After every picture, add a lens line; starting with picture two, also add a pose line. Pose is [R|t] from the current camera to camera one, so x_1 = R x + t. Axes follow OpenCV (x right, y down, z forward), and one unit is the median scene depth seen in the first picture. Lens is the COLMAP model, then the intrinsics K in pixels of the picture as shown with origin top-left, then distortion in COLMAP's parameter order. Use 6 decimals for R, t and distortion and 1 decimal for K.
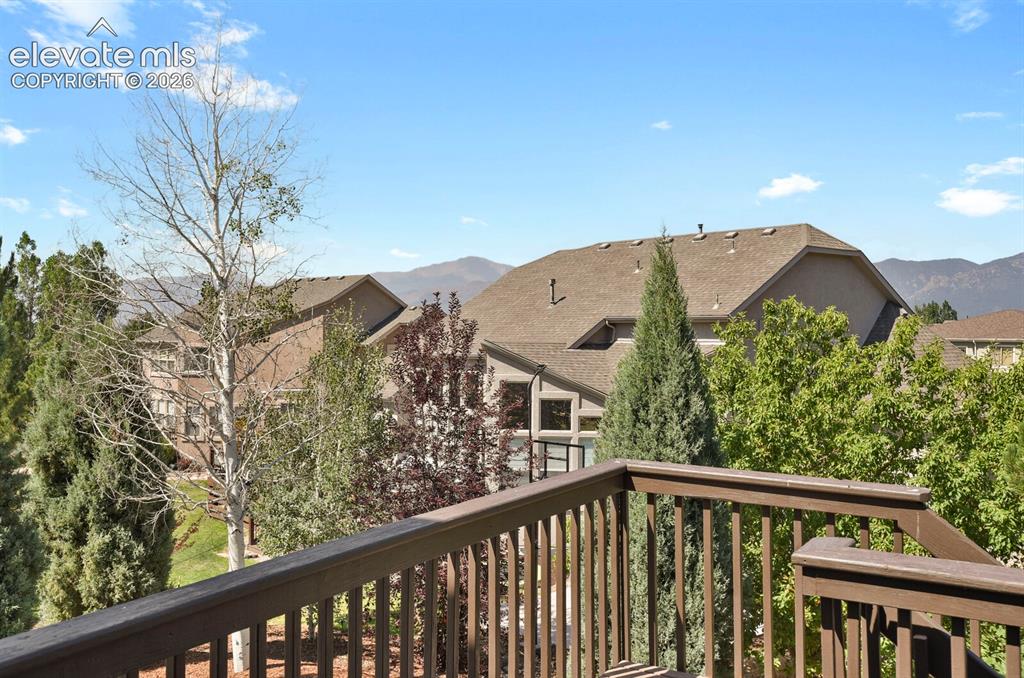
lens RADIAL K [[983.9, 0, 512.0], [0, 983.9, 339.0], [0, 0, 1]] dist [0.012069, 0.005668]
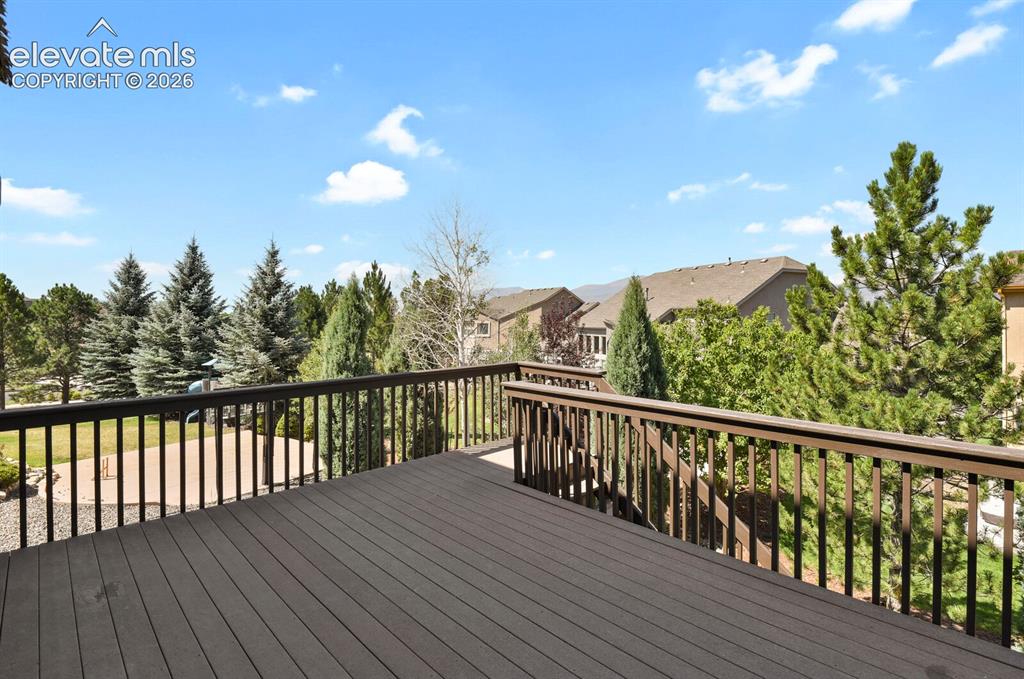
lens RADIAL K [[513.8, 0, 510.7], [0, 513.8, 317.5], [0, 0, 1]] dist [-0.021999, -0.000546]
pose [[0.962302, 0.000726, -0.271982, 0.150450], [-0.001738, 0.999992, -0.003482, 0.002751], [0.271977, 0.003823, 0.962296, -0.118524]]
